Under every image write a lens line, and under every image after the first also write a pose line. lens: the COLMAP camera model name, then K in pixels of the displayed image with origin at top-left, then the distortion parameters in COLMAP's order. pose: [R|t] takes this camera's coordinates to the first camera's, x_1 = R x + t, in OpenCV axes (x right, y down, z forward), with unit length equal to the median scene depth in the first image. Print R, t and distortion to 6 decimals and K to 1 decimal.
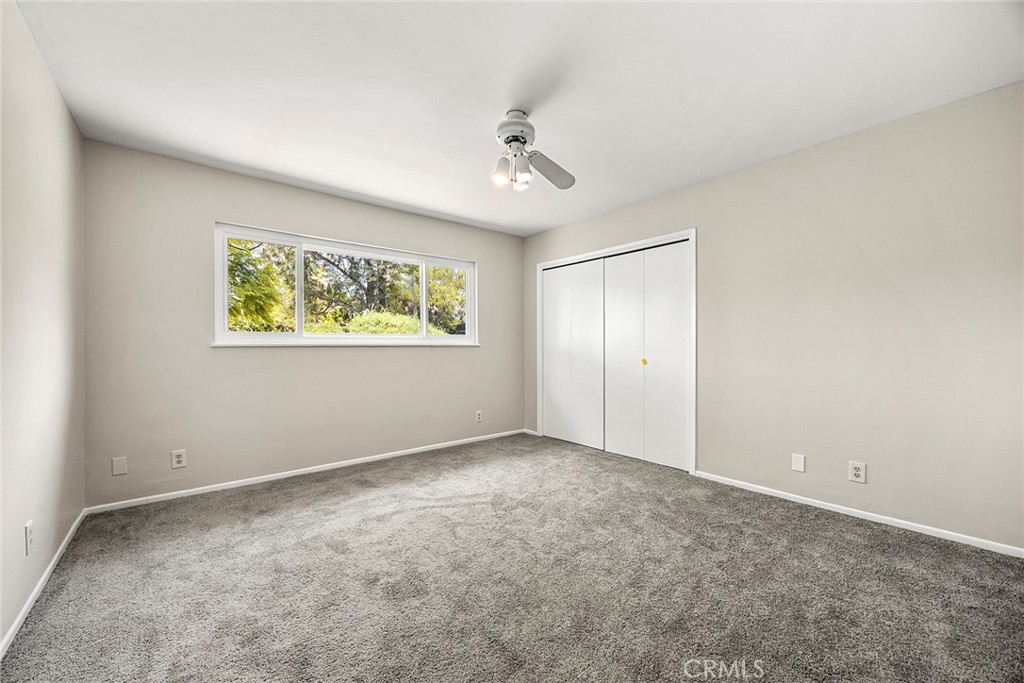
lens RADIAL K [[398.4, 0, 507.0], [0, 398.4, 340.9], [0, 0, 1]] dist [0.000726, -0.000450]
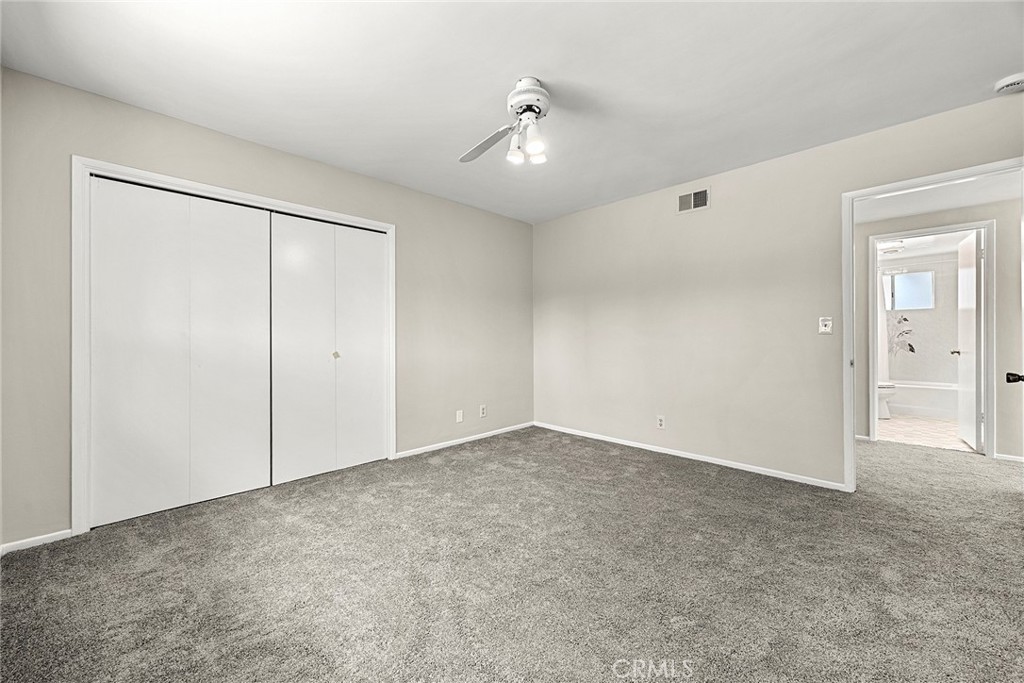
lens RADIAL K [[398.4, 0, 509.3], [0, 398.4, 336.2], [0, 0, 1]] dist [0.000726, -0.000450]
pose [[-0.105973, 0.005611, 0.994353, -0.599606], [-0.005434, 0.999966, -0.006222, 0.016542], [-0.994354, -0.006062, -0.105939, 0.790405]]
